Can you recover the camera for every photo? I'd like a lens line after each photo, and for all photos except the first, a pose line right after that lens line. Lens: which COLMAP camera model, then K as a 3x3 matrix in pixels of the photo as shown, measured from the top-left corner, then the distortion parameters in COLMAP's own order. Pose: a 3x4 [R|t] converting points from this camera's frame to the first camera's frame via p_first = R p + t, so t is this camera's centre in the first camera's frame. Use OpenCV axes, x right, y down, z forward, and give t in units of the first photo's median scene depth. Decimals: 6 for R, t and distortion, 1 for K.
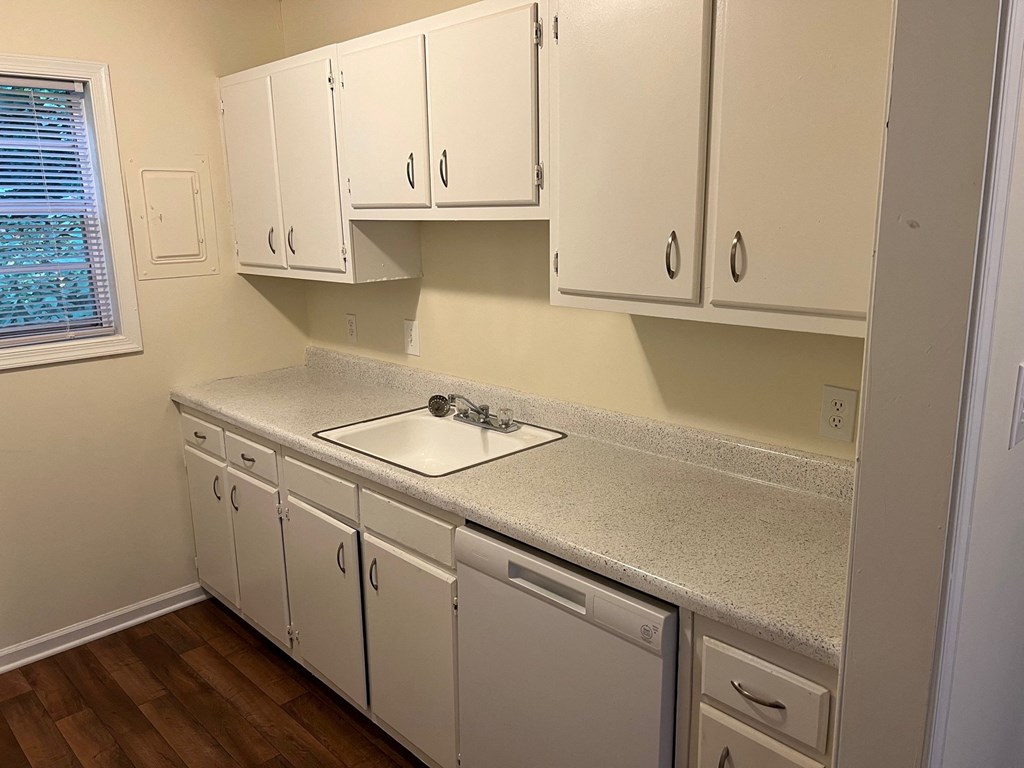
lens RADIAL K [[771.1, 0, 512.0], [0, 771.1, 384.0], [0, 0, 1]] dist [0.066502, -0.073545]
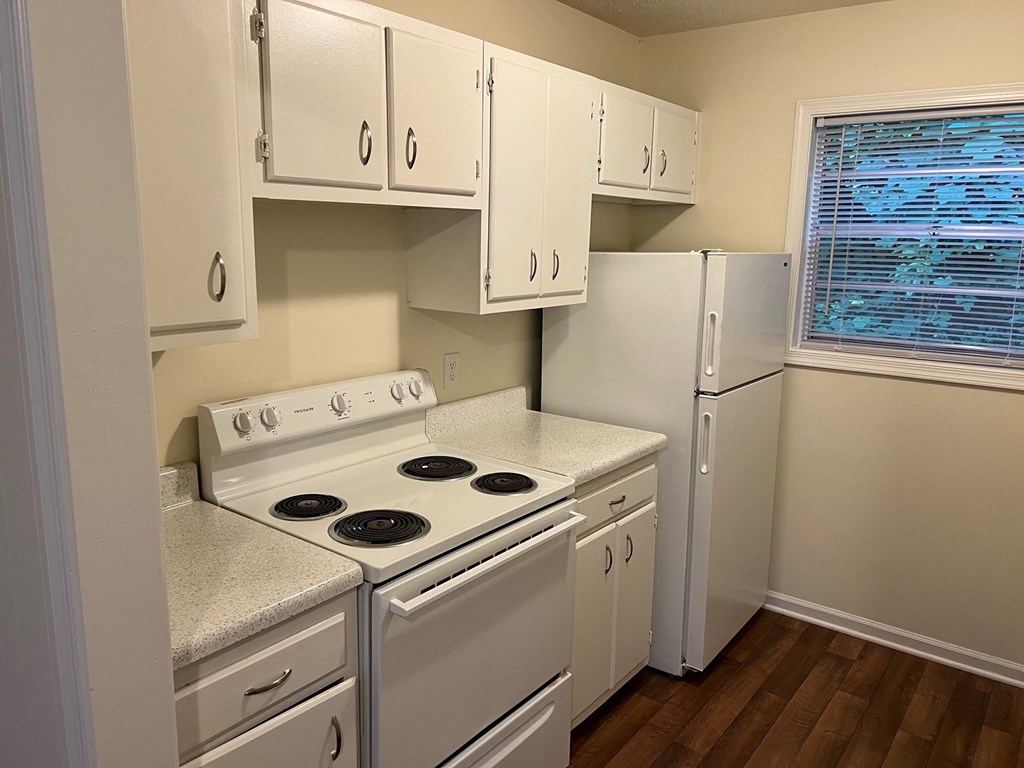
lens RADIAL K [[778.6, 0, 515.4], [0, 778.6, 387.6], [0, 0, 1]] dist [0.088140, -0.082057]
pose [[0.148219, 0.216707, -0.964919, 0.323990], [-0.241059, 0.954184, 0.177267, -0.064307], [0.959126, 0.206328, 0.193667, 0.237082]]
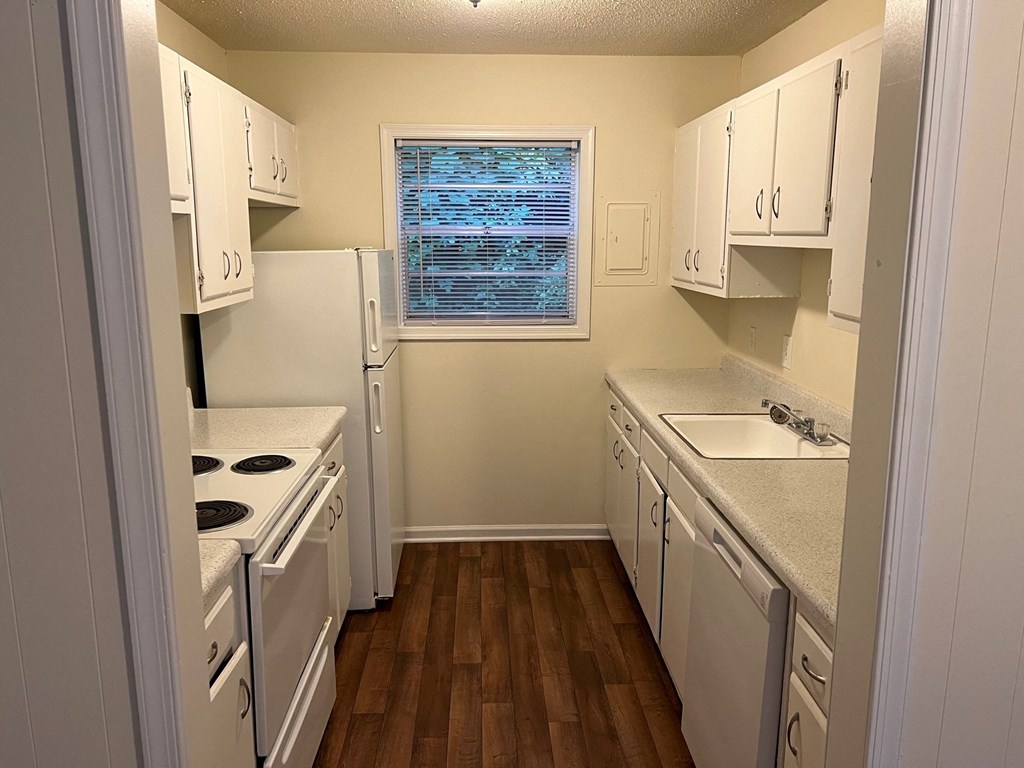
lens RADIAL K [[778.6, 0, 515.4], [0, 778.6, 387.6], [0, 0, 1]] dist [0.088140, -0.082057]
pose [[0.745129, 0.149304, -0.649993, 0.345832], [-0.163032, 0.985828, 0.039551, 0.008918], [0.646686, 0.076499, 0.758910, -0.098899]]
